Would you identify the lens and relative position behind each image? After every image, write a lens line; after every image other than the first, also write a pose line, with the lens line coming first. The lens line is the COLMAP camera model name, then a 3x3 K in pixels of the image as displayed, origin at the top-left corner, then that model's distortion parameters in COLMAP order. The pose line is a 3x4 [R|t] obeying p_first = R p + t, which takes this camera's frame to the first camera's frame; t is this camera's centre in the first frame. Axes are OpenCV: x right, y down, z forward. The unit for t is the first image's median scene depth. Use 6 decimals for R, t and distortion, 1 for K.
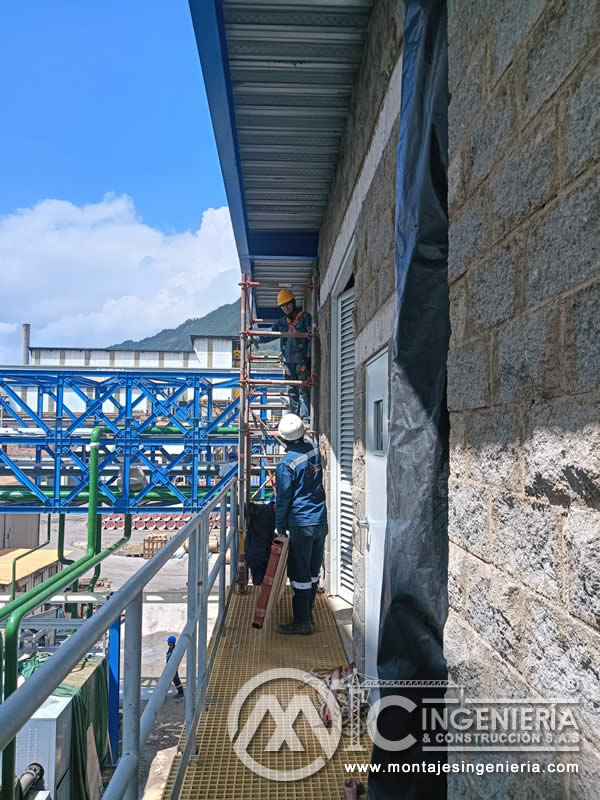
lens RADIAL K [[642.1, 0, 300.0], [0, 642.1, 400.0], [0, 0, 1]] dist [0.095586, -0.000051]
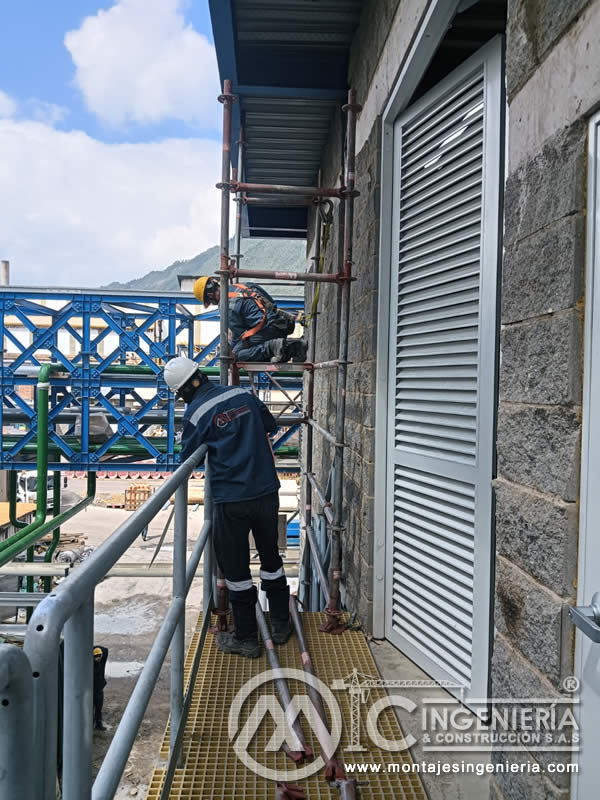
lens RADIAL K [[631.1, 0, 300.0], [0, 631.1, 400.0], [0, 0, 1]] dist [-0.000252, -0.000451]
pose [[0.999742, 0.013718, 0.018081, -0.014487], [-0.015124, 0.996673, 0.080092, 0.018617], [-0.016923, -0.080344, 0.996624, 0.202826]]
